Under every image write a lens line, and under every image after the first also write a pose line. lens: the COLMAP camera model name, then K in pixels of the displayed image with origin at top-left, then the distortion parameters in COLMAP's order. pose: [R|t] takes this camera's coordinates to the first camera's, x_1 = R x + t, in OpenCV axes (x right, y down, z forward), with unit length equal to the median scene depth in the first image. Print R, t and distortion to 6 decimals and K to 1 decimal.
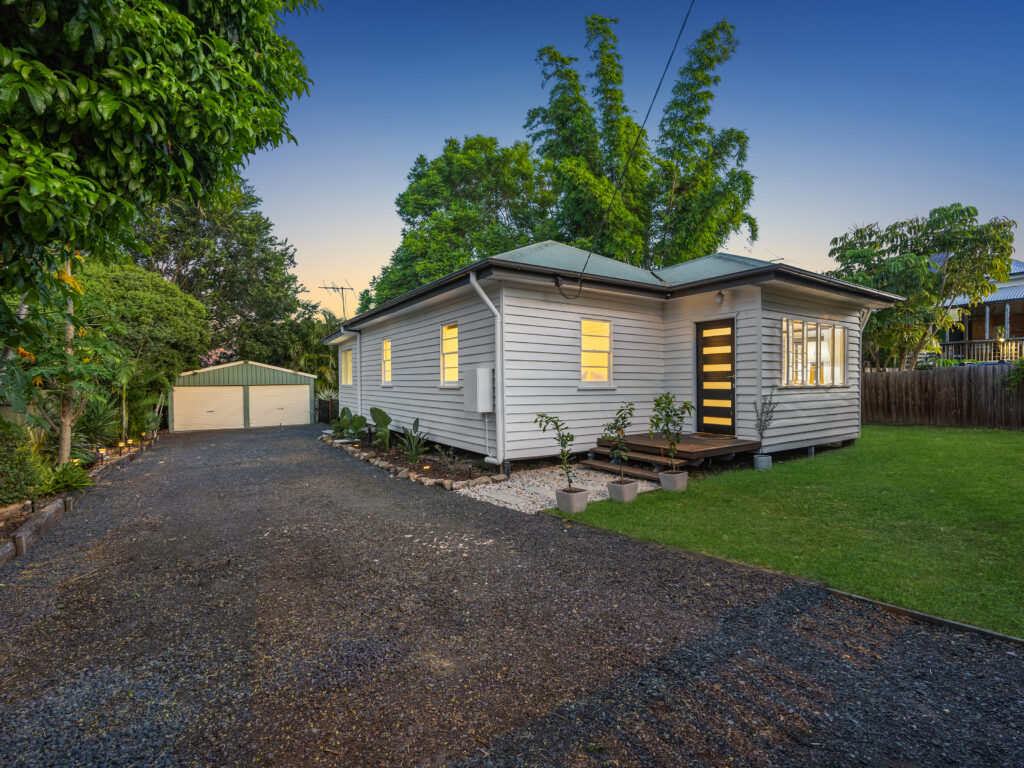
lens RADIAL K [[470.2, 0, 520.1], [0, 470.2, 387.6], [0, 0, 1]] dist [0.001313, -0.000179]
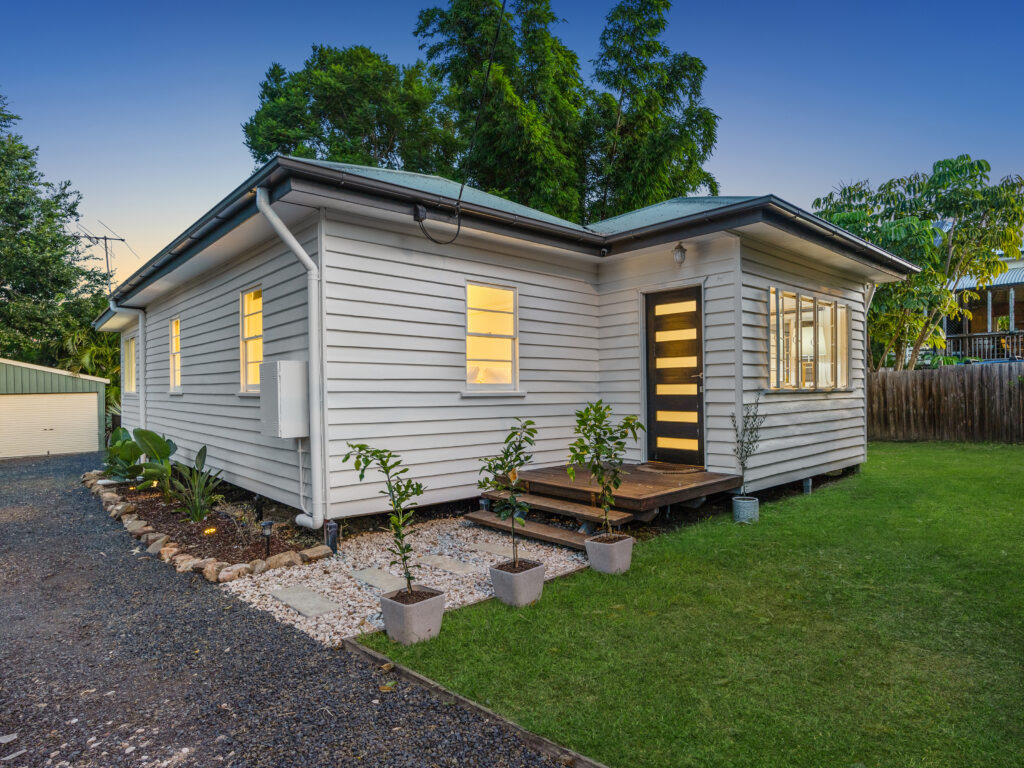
lens RADIAL K [[586.7, 0, 518.5], [0, 586.7, 386.8], [0, 0, 1]] dist [0.001461, -0.002157]
pose [[0.989978, -0.004299, 0.141156, 0.078815], [0.006380, 0.999878, -0.014290, 0.001973], [-0.141077, 0.015047, 0.989884, 0.204829]]
